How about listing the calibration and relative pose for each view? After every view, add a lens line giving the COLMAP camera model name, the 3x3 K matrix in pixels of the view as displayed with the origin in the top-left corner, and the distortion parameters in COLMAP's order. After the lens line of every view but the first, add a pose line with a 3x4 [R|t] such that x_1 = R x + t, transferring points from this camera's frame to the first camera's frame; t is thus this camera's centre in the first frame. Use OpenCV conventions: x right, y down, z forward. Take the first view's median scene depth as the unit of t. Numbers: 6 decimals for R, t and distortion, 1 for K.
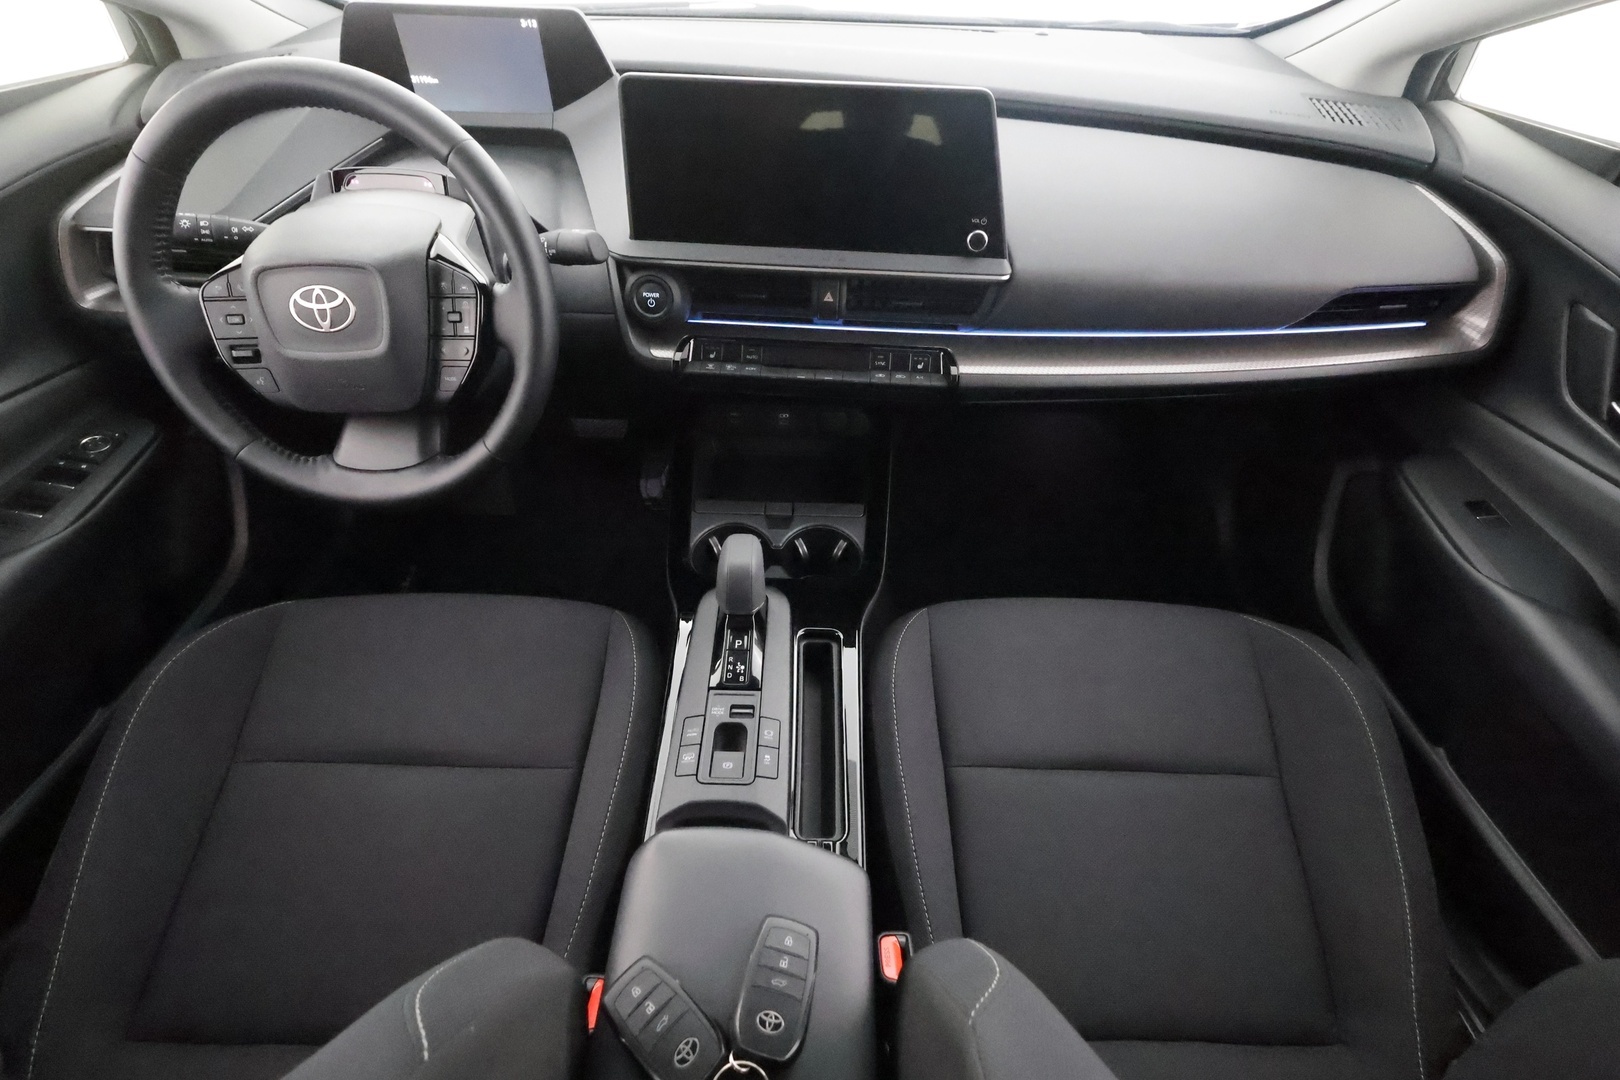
lens RADIAL K [[752.9, 0, 826.8], [0, 752.9, 539.6], [0, 0, 1]] dist [-0.003859, -0.000976]
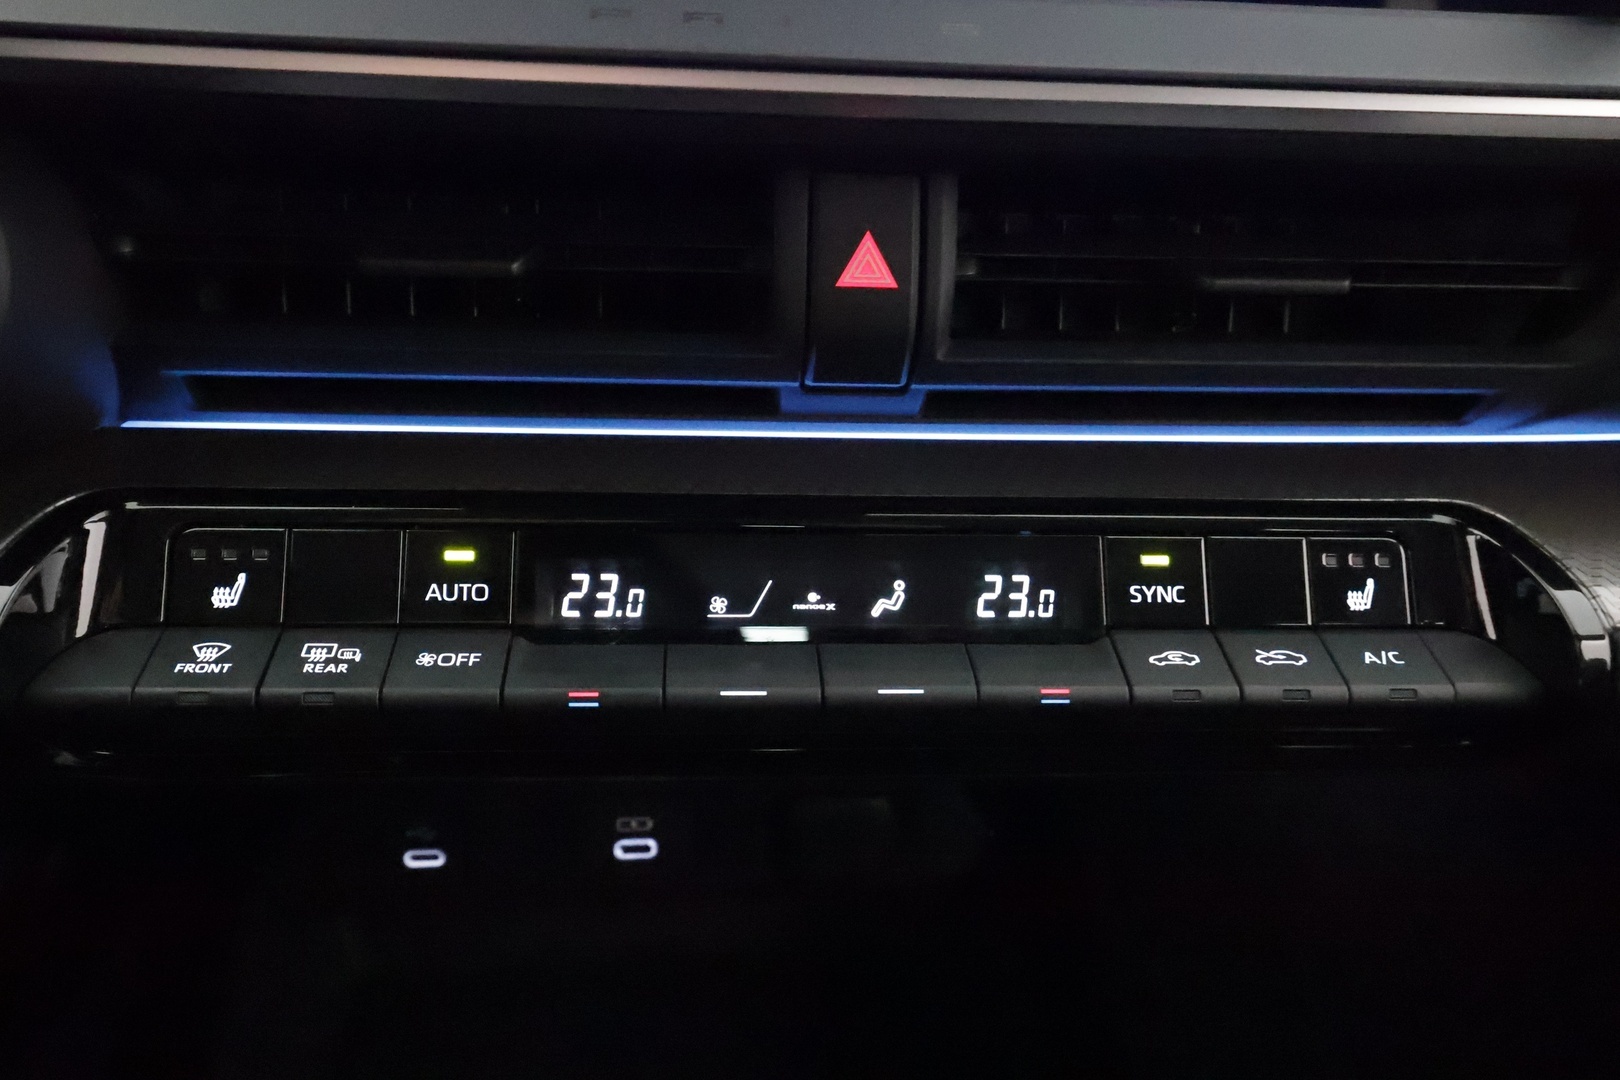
lens RADIAL K [[1367.9, 0, 810.0], [0, 1367.9, 540.0], [0, 0, 1]] dist [-0.007014, -0.002816]
pose [[0.991731, -0.041635, 0.121390, -0.057576], [0.072571, 0.962088, -0.262906, -0.171463], [-0.105841, 0.269542, 0.957155, 0.710975]]
